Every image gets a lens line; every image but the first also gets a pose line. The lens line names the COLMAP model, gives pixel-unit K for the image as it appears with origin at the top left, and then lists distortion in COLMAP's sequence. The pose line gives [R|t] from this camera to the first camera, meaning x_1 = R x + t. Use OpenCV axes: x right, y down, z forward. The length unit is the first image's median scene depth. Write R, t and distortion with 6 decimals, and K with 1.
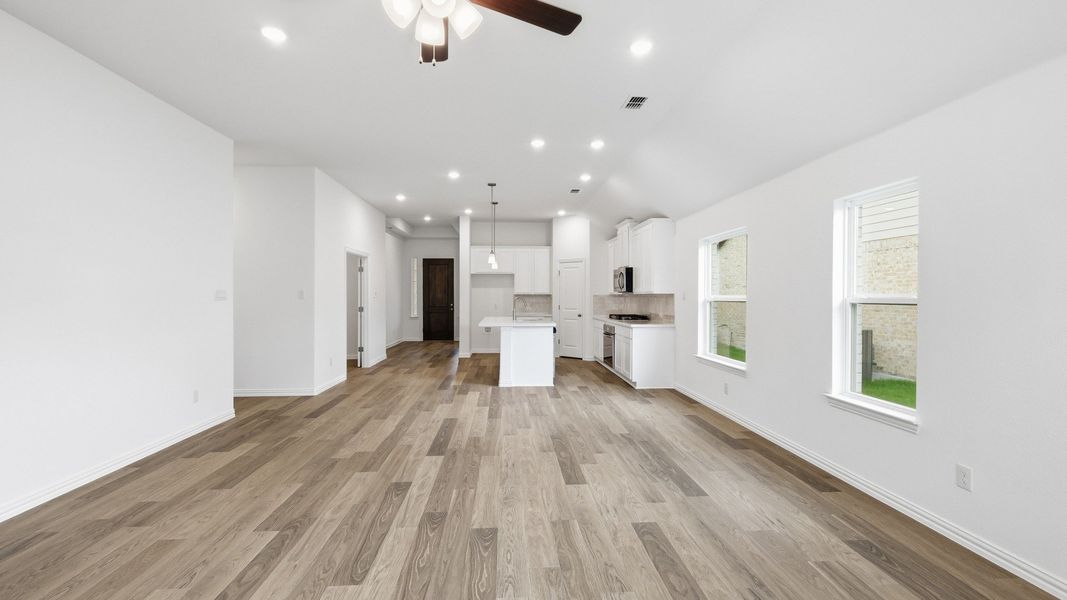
lens RADIAL K [[469.7, 0, 533.2], [0, 469.7, 296.6], [0, 0, 1]] dist [0.004357, 0.000335]
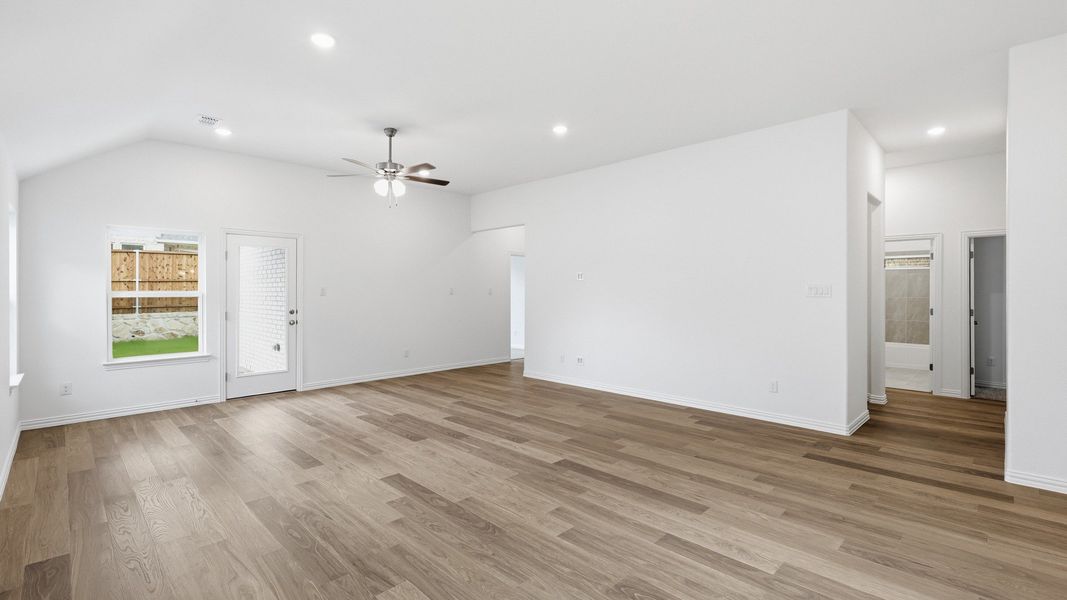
lens RADIAL K [[469.7, 0, 533.7], [0, 469.7, 297.9], [0, 0, 1]] dist [0.004357, 0.000335]
pose [[-0.747228, 0.007667, -0.664524, 0.400459], [-0.002629, 0.999892, 0.014493, -0.002070], [0.664563, 0.012576, -0.747127, 1.476411]]
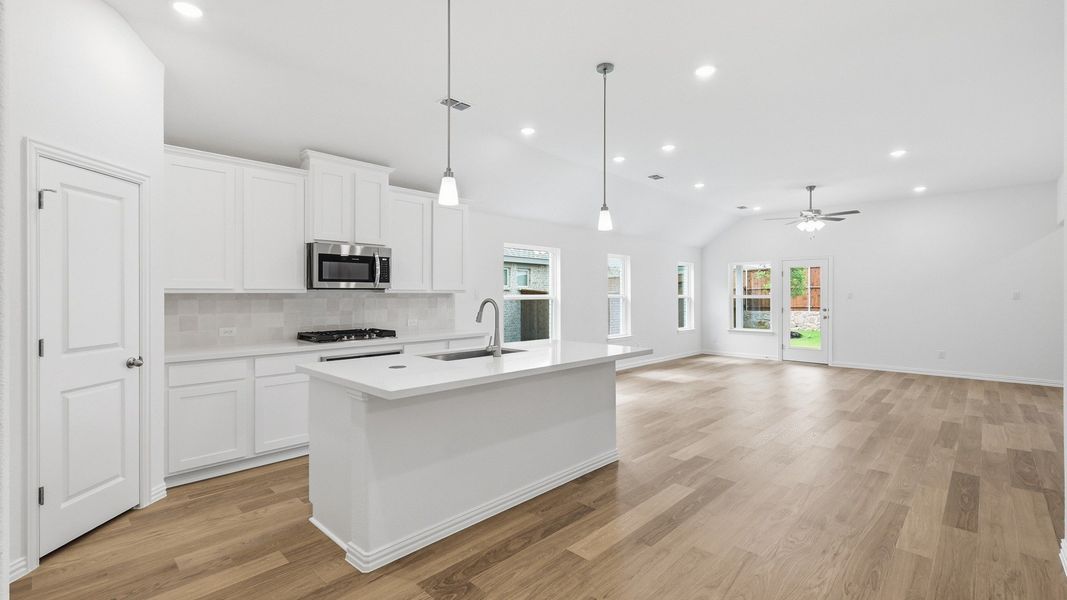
lens RADIAL K [[469.7, 0, 533.4], [0, 469.7, 292.9], [0, 0, 1]] dist [0.004357, 0.000335]
pose [[-0.677768, 0.000334, 0.735276, -0.645121], [0.000275, 1.000000, -0.000201, -0.009849], [-0.735276, 0.000066, -0.677768, 2.256252]]
